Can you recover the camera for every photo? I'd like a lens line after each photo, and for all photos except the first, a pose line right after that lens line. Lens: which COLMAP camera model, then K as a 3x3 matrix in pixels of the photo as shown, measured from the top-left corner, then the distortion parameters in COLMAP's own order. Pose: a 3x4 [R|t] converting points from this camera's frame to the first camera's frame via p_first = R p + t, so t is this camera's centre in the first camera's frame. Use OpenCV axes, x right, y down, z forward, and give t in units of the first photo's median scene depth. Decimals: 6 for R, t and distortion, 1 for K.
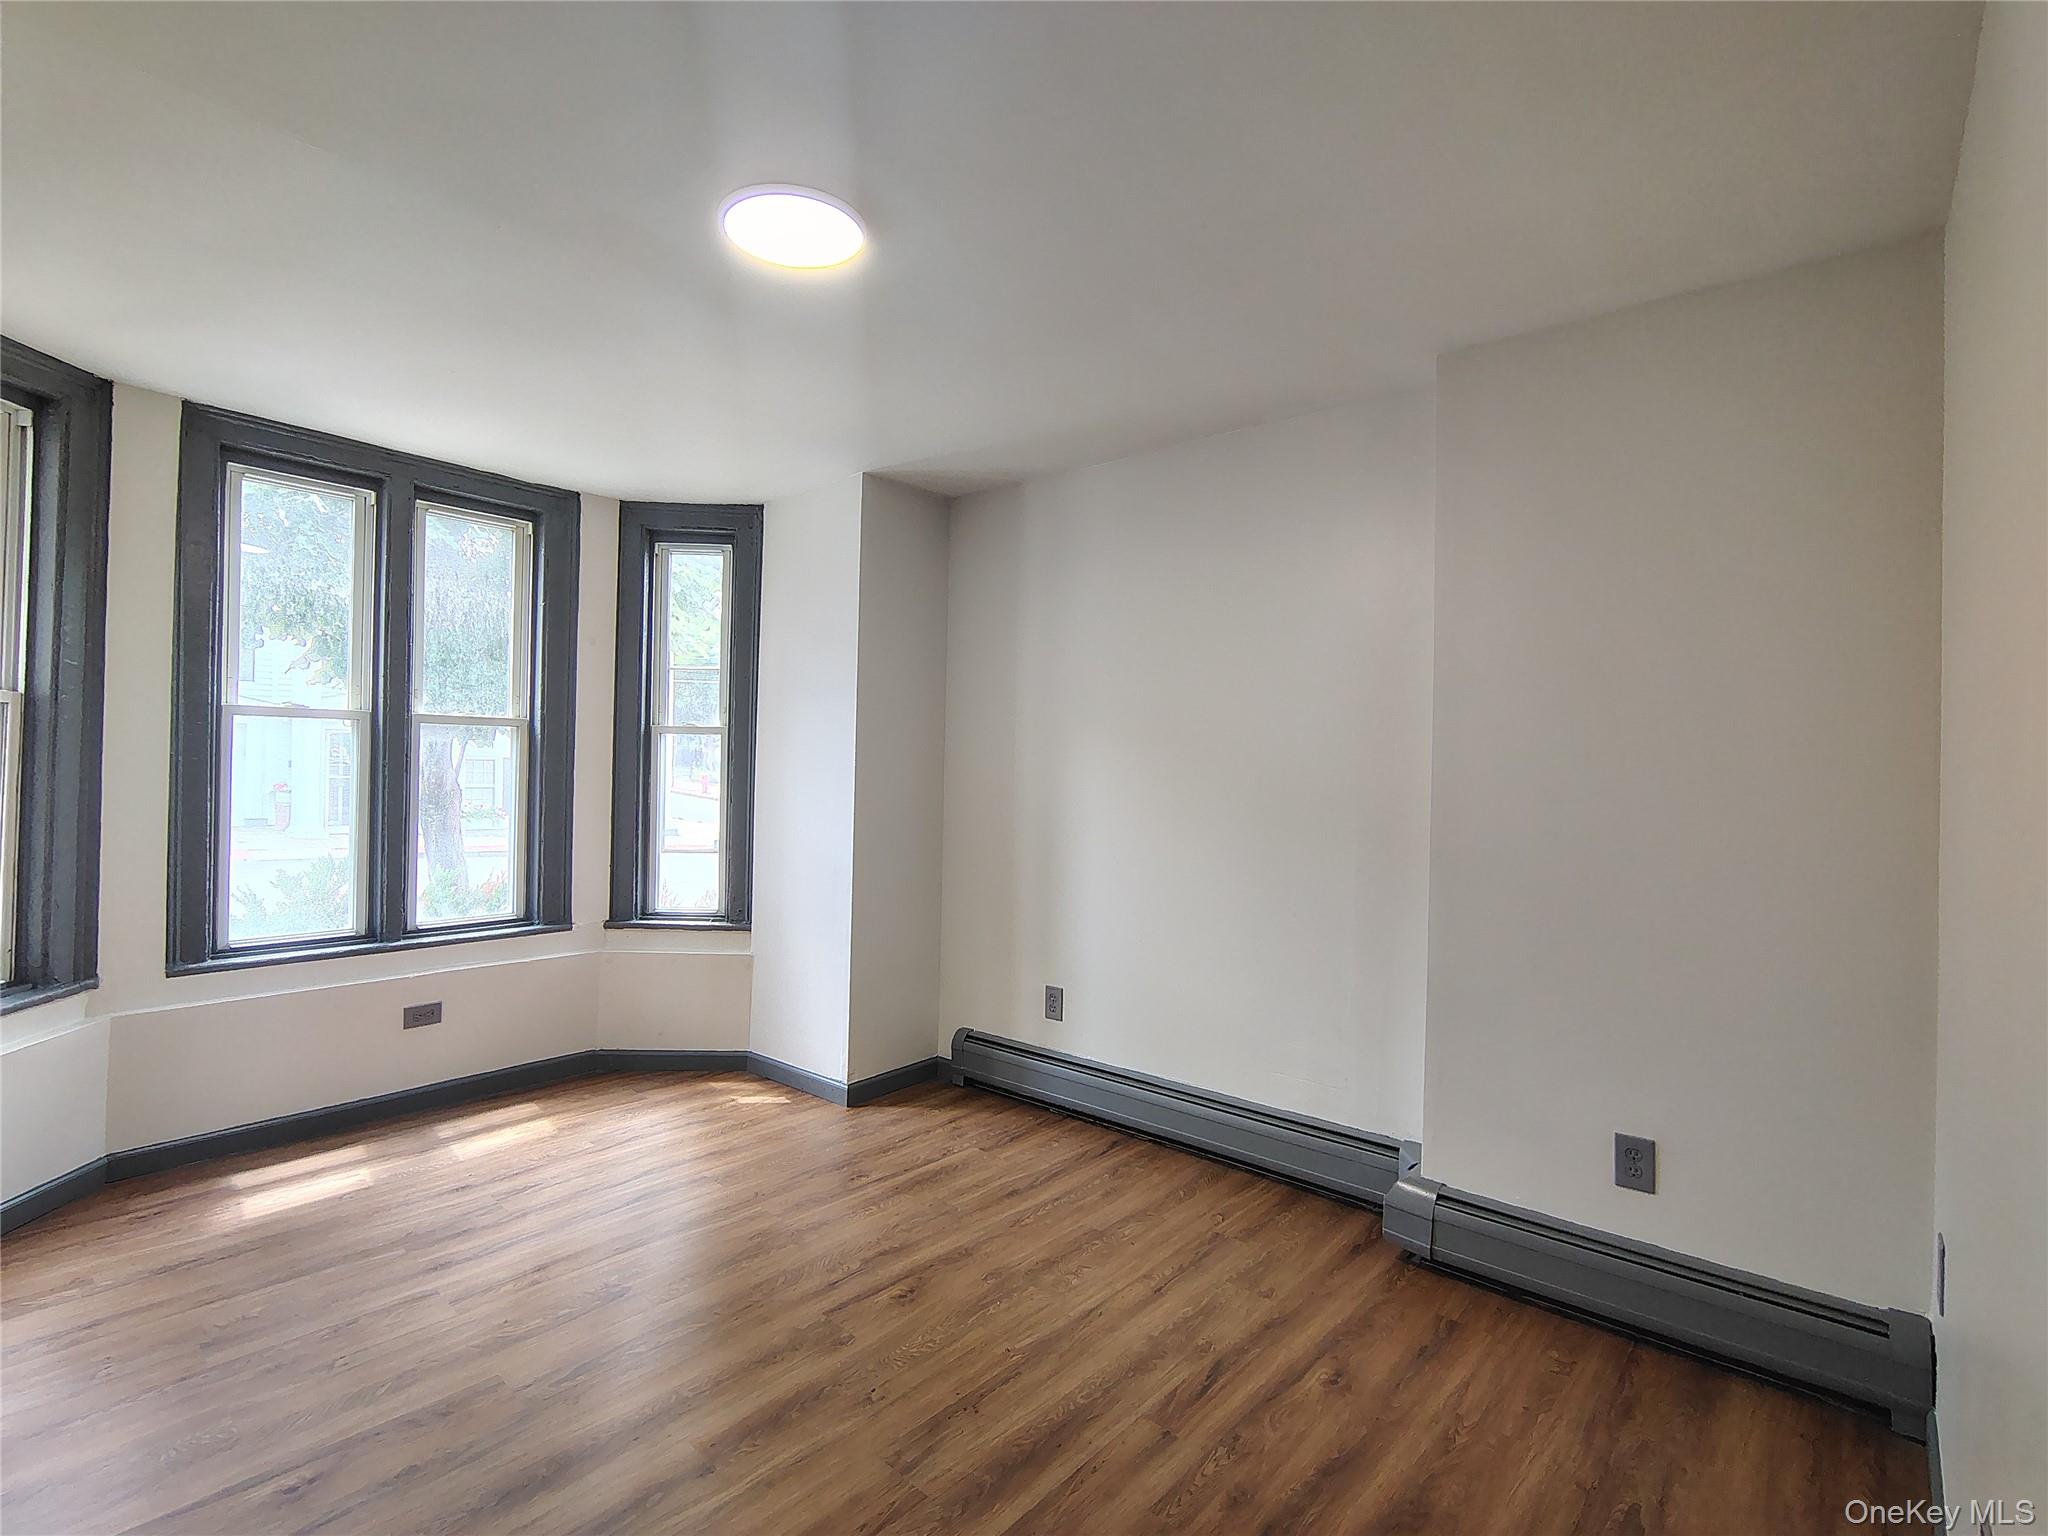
lens RADIAL K [[955.9, 0, 1025.4], [0, 955.9, 767.2], [0, 0, 1]] dist [-0.005527, 0.001700]
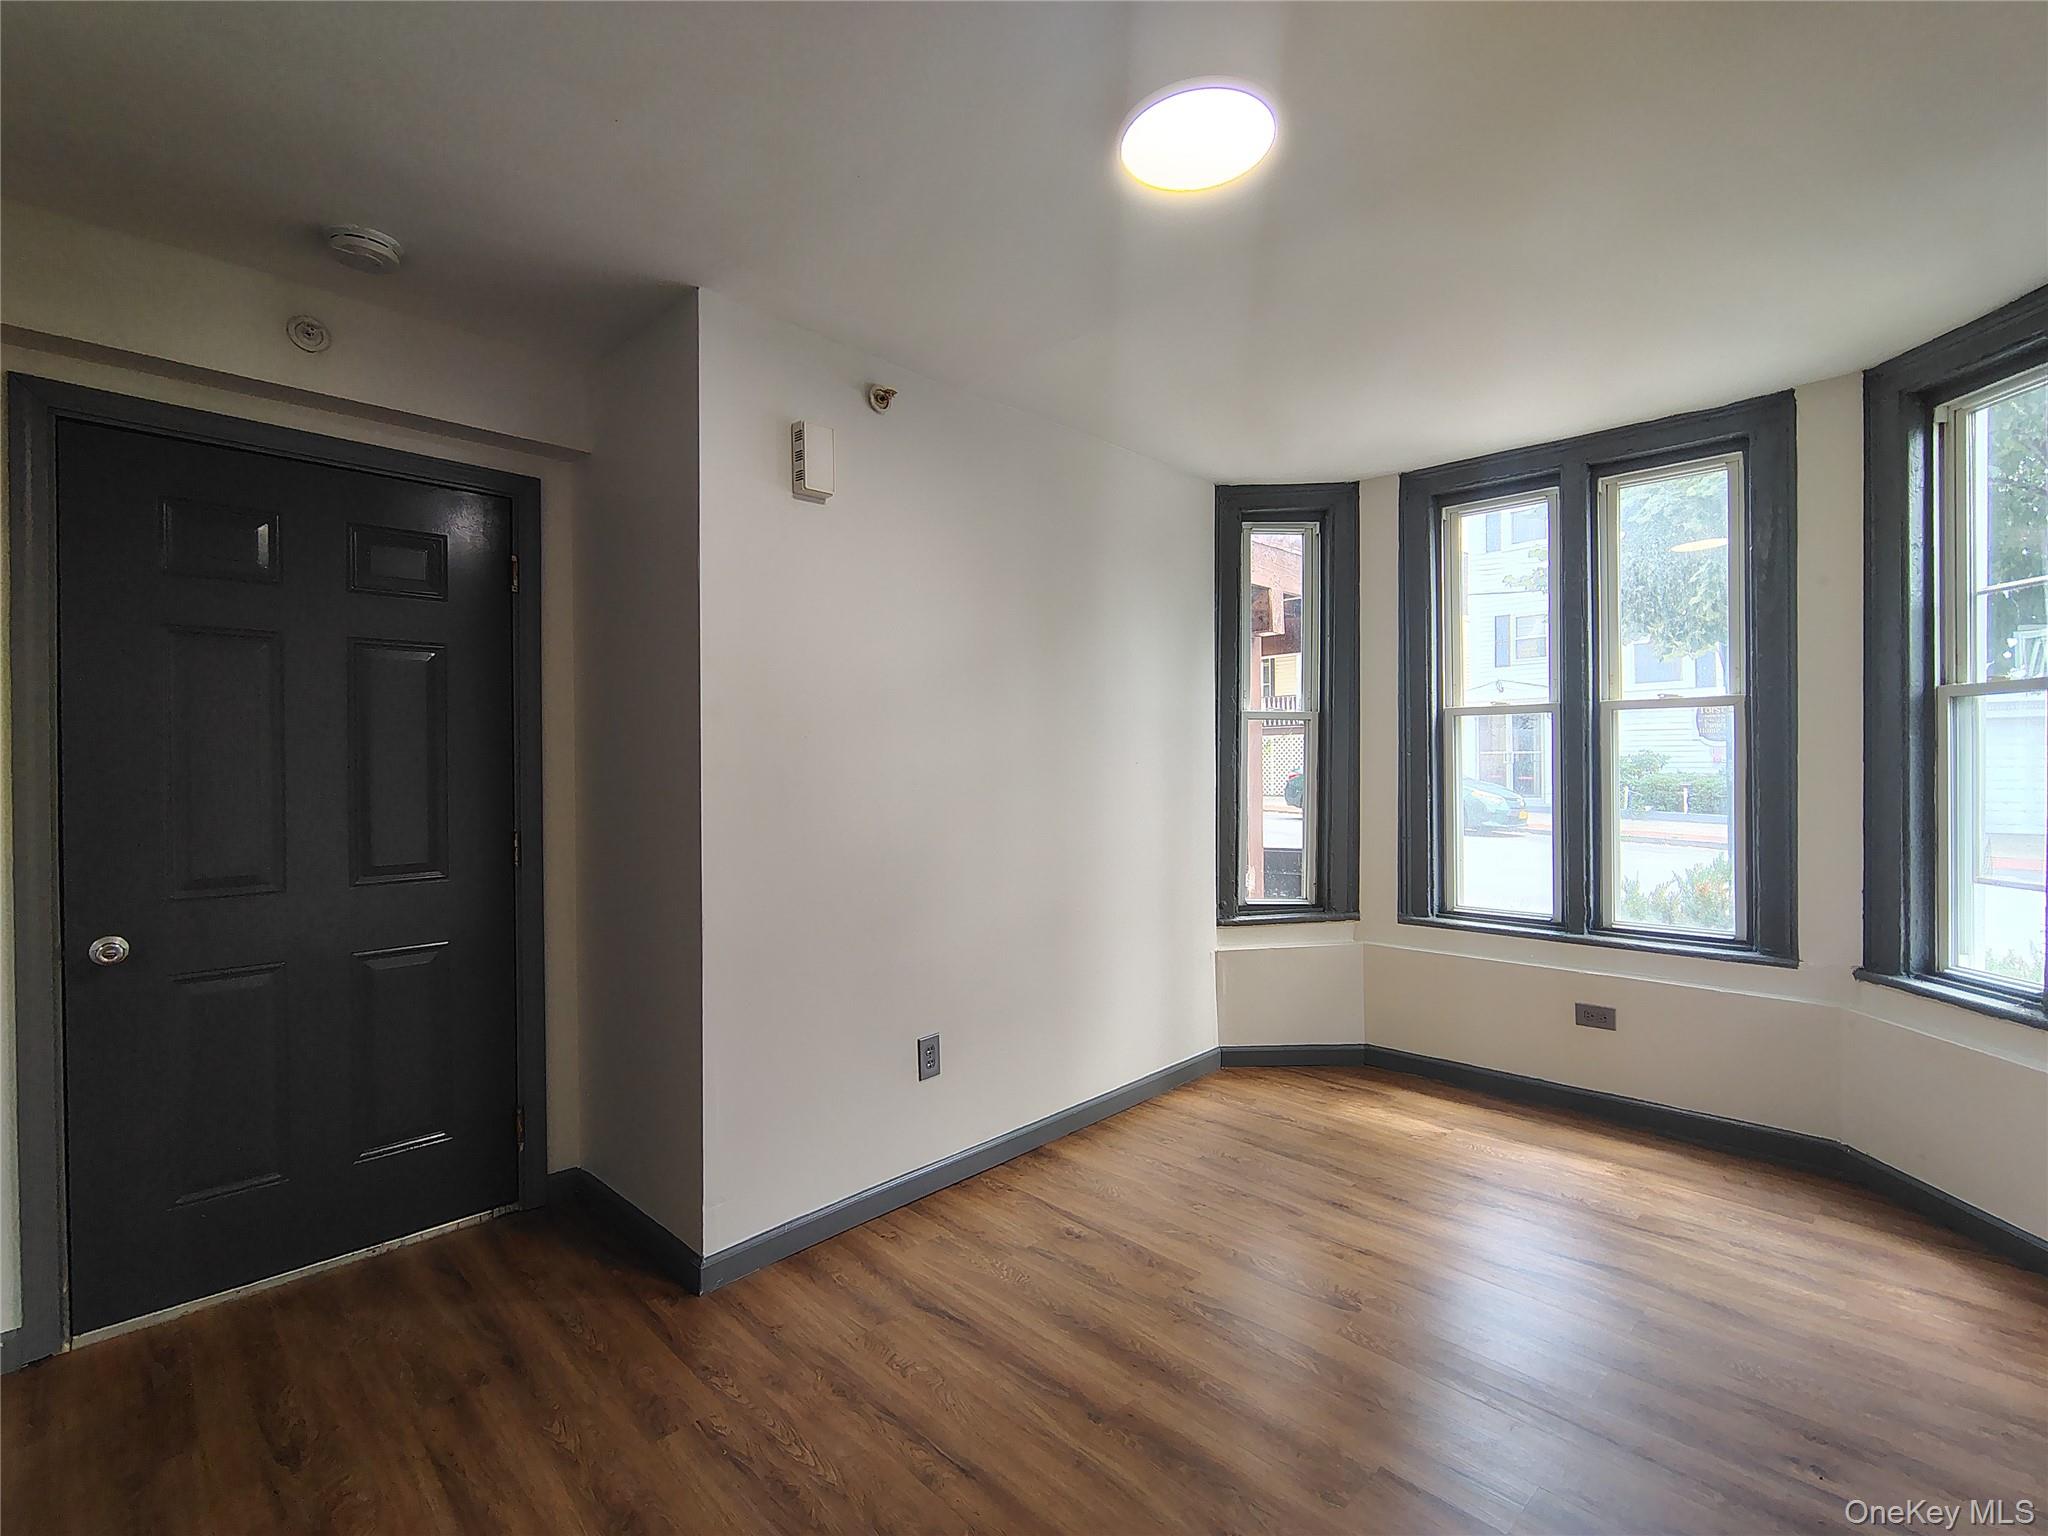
lens RADIAL K [[955.9, 0, 1028.3], [0, 955.9, 764.4], [0, 0, 1]] dist [-0.005527, 0.001700]
pose [[-0.069262, -0.011552, -0.997532, 0.465605], [0.006349, 0.999908, -0.012020, 0.019635], [0.997578, -0.007166, -0.069182, 0.642281]]
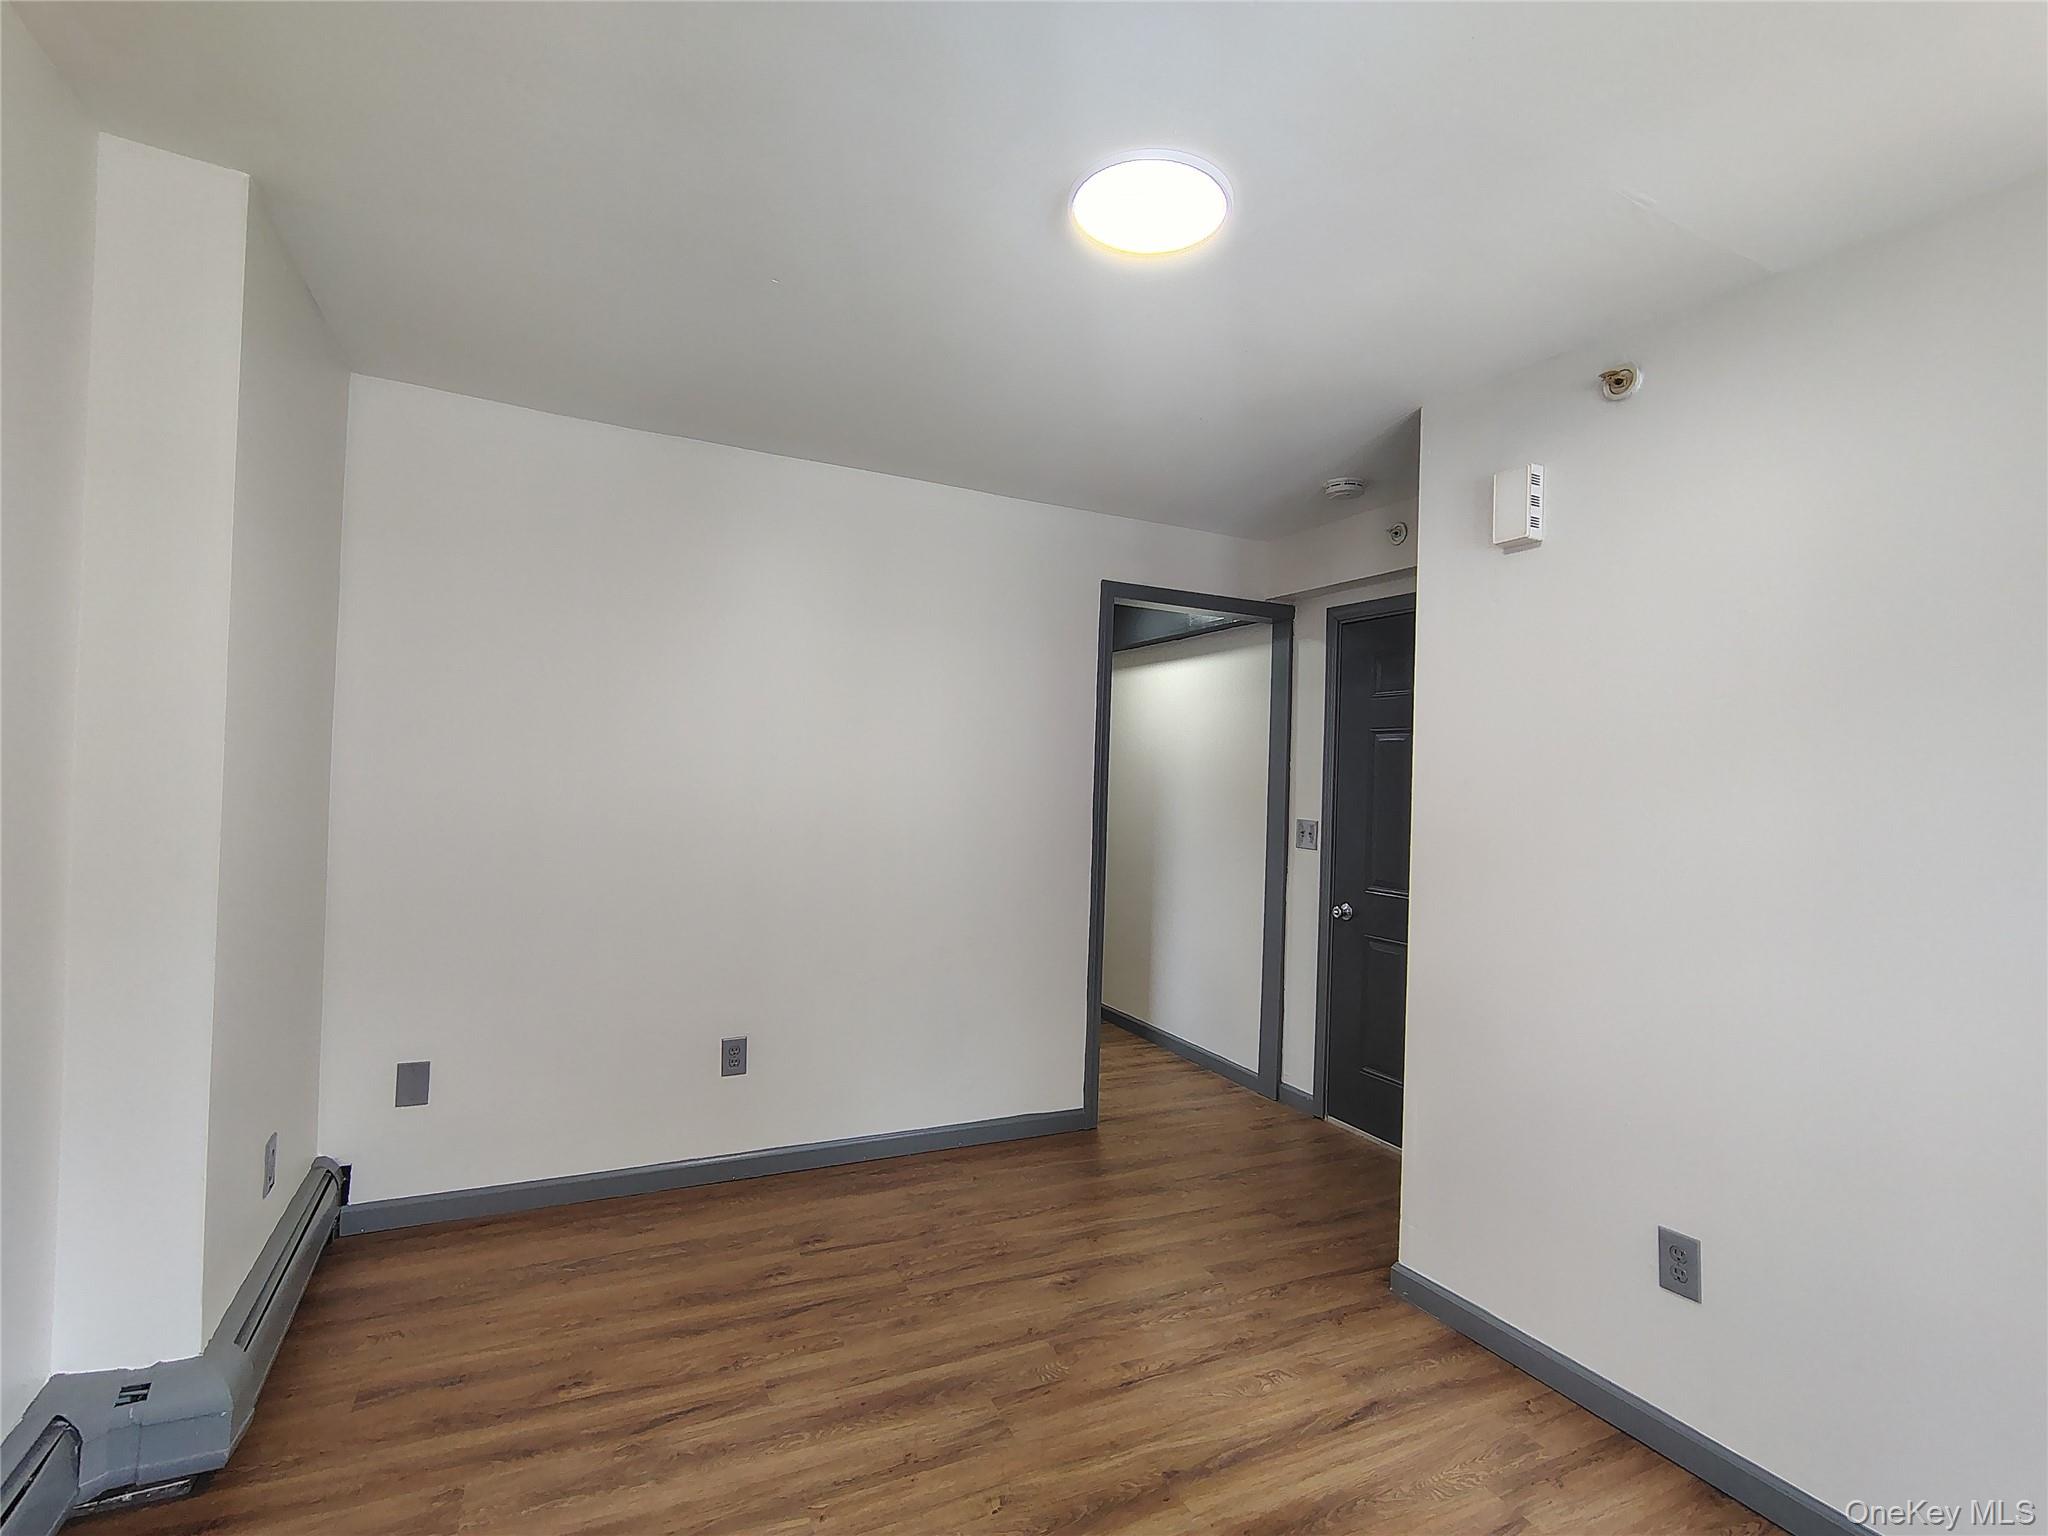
lens RADIAL K [[955.9, 0, 1023.0], [0, 955.9, 761.0], [0, 0, 1]] dist [-0.005527, 0.001700]
pose [[-0.918996, -0.042803, 0.391937, -0.362997], [-0.050887, 0.998652, -0.010256, -0.025137], [-0.390969, -0.029369, -0.919935, 1.323988]]
